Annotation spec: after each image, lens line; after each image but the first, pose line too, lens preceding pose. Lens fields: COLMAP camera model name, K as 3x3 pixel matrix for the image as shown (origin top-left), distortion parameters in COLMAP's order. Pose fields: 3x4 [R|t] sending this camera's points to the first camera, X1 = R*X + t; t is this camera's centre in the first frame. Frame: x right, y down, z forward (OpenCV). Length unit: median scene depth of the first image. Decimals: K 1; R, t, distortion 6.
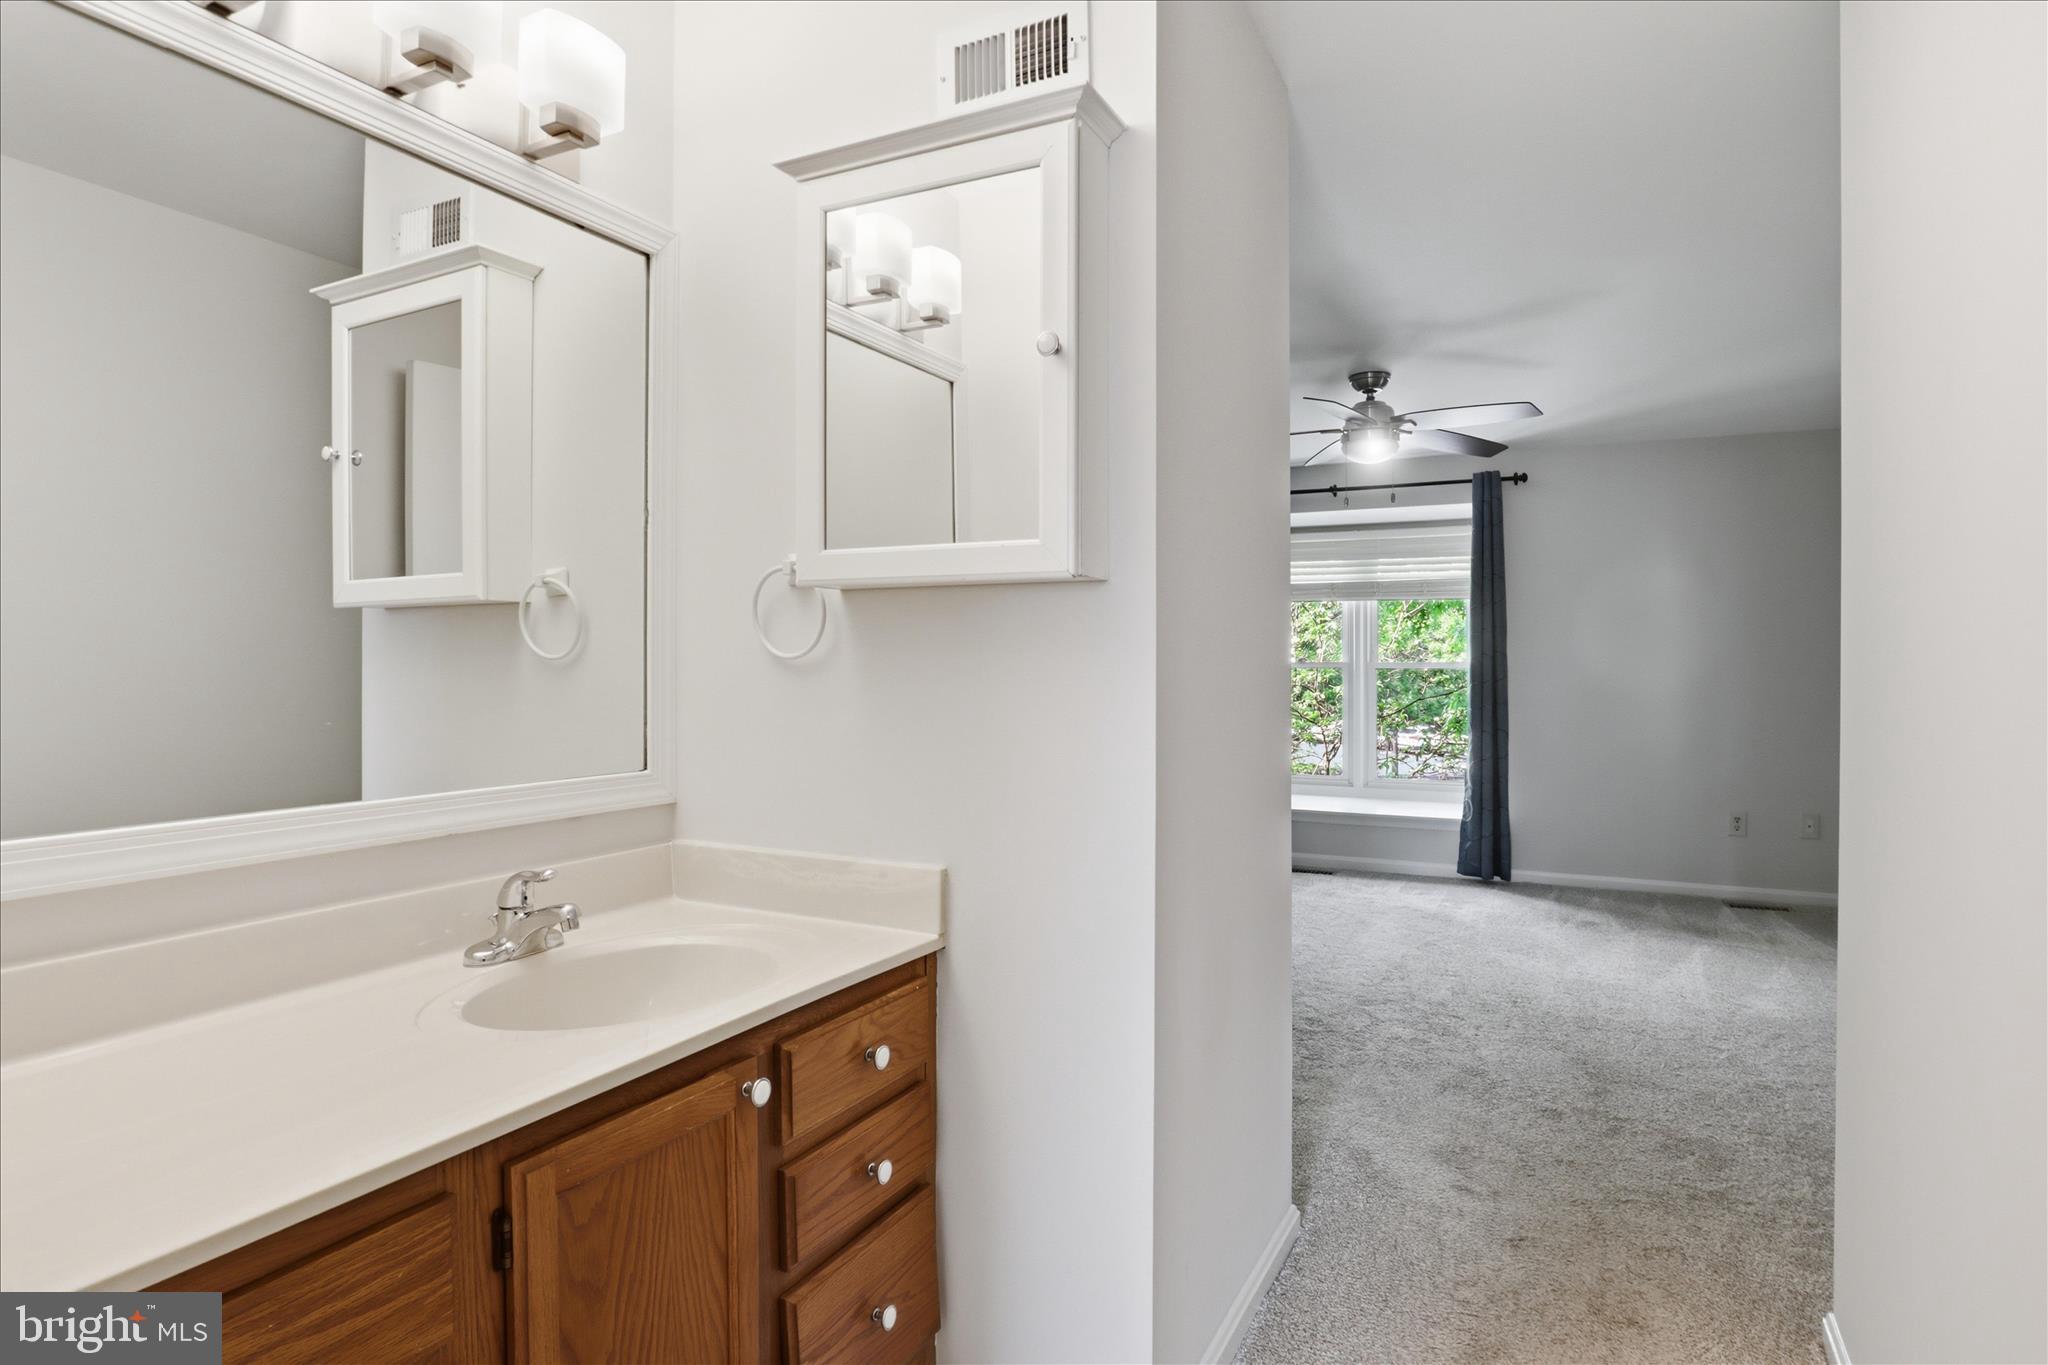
lens RADIAL K [[1083.5, 0, 1024.0], [0, 1083.5, 682.5], [0, 0, 1]] dist [-0.060466, 0.024190]
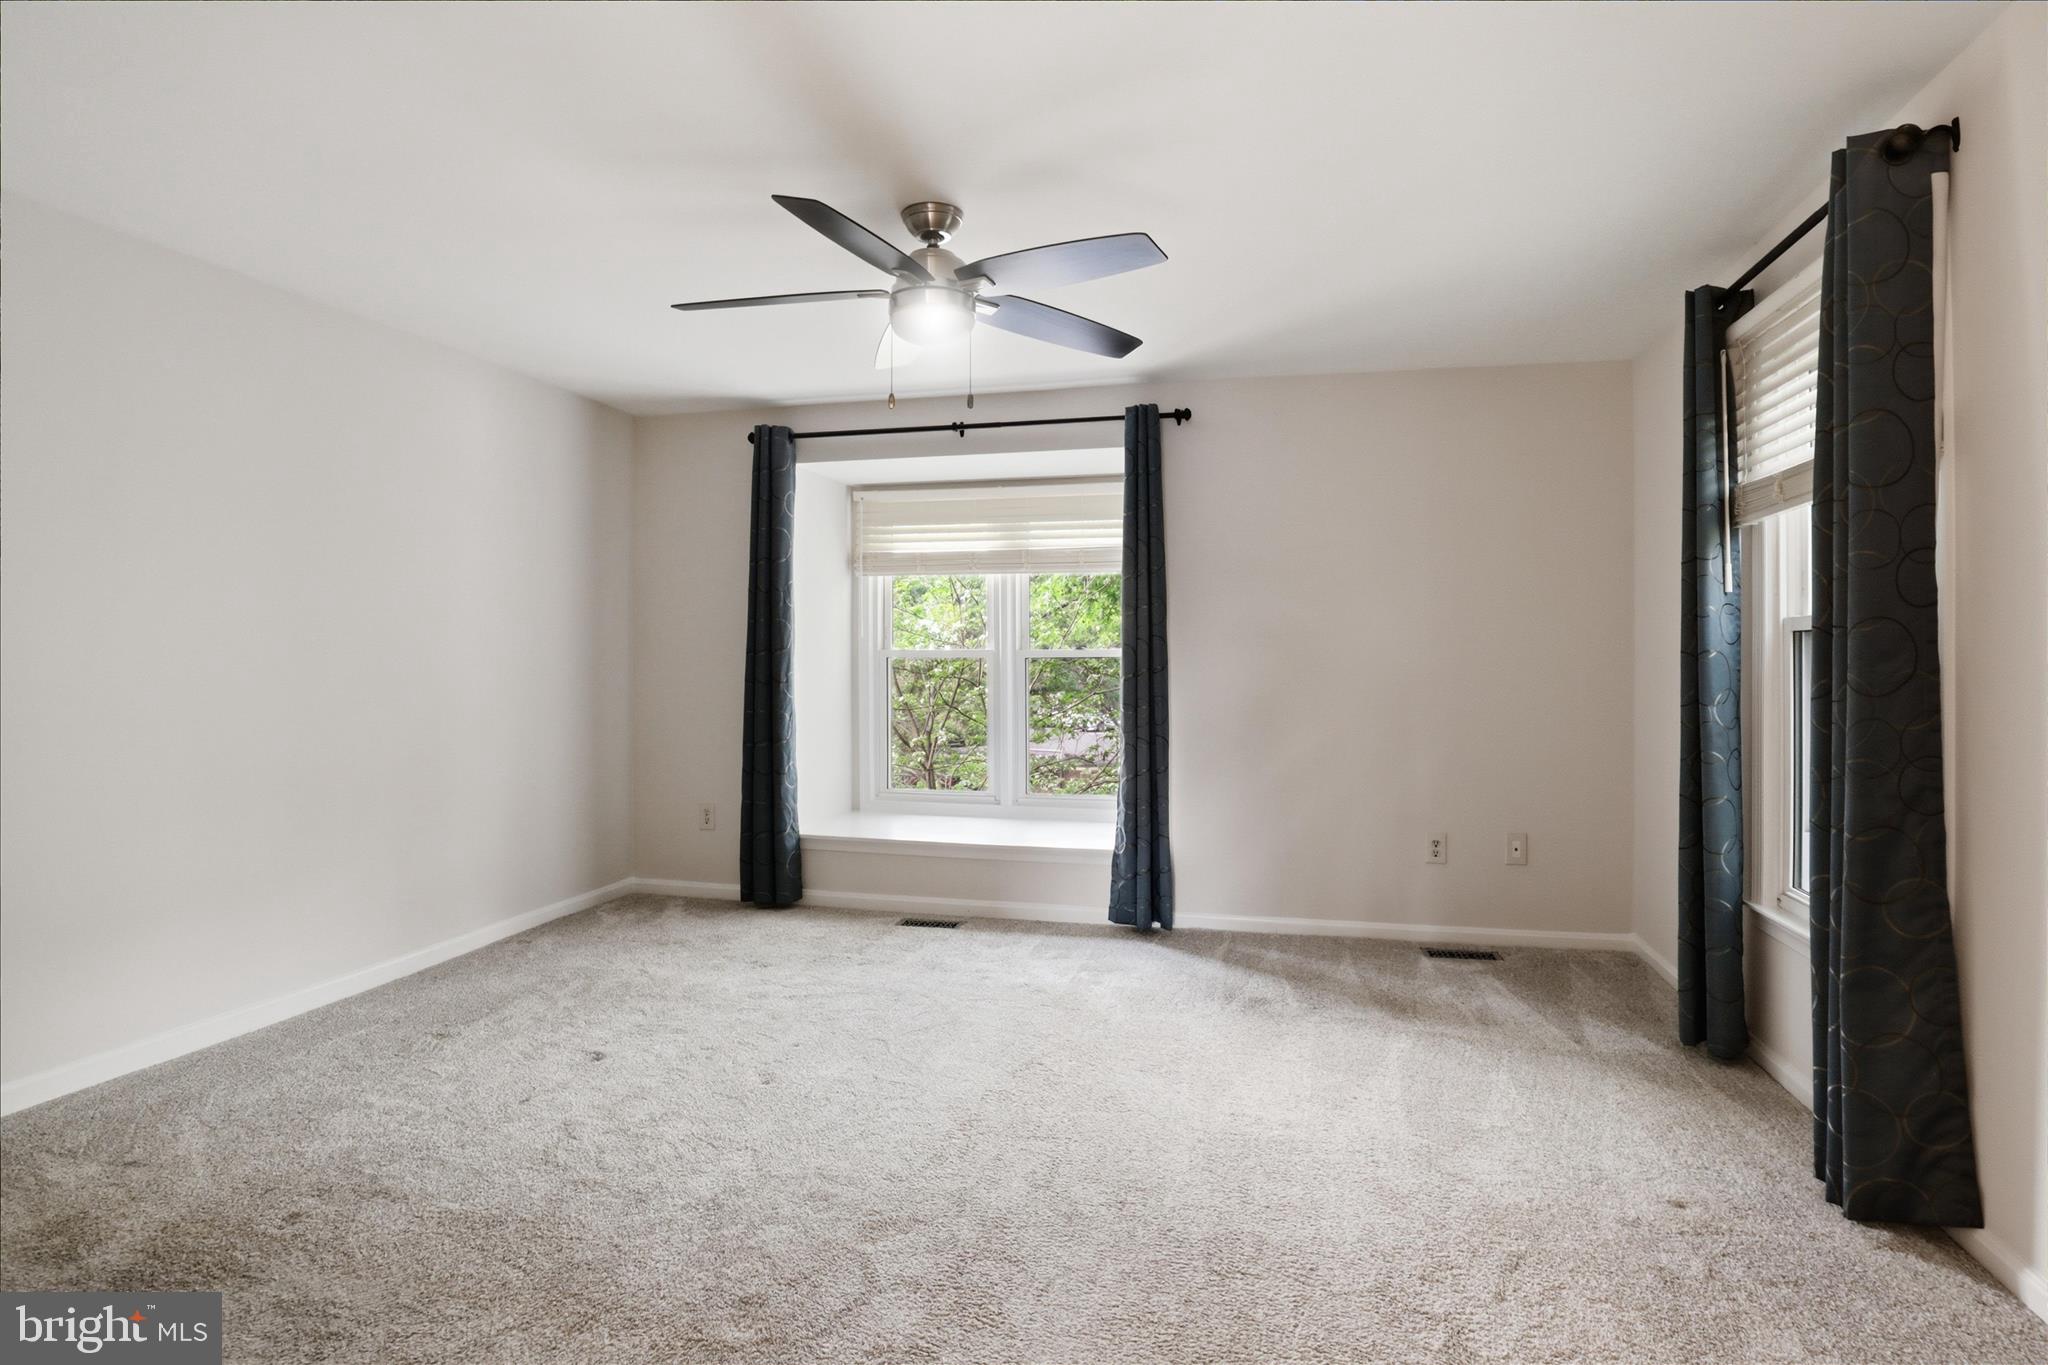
lens RADIAL K [[1032.7, 0, 1025.4], [0, 1032.7, 667.4], [0, 0, 1]] dist [-0.056359, 0.018724]
pose [[0.974369, -0.004381, 0.224913, 0.187229], [0.004716, 0.999988, -0.000953, -0.005510], [-0.224906, 0.001989, 0.974378, 0.300058]]
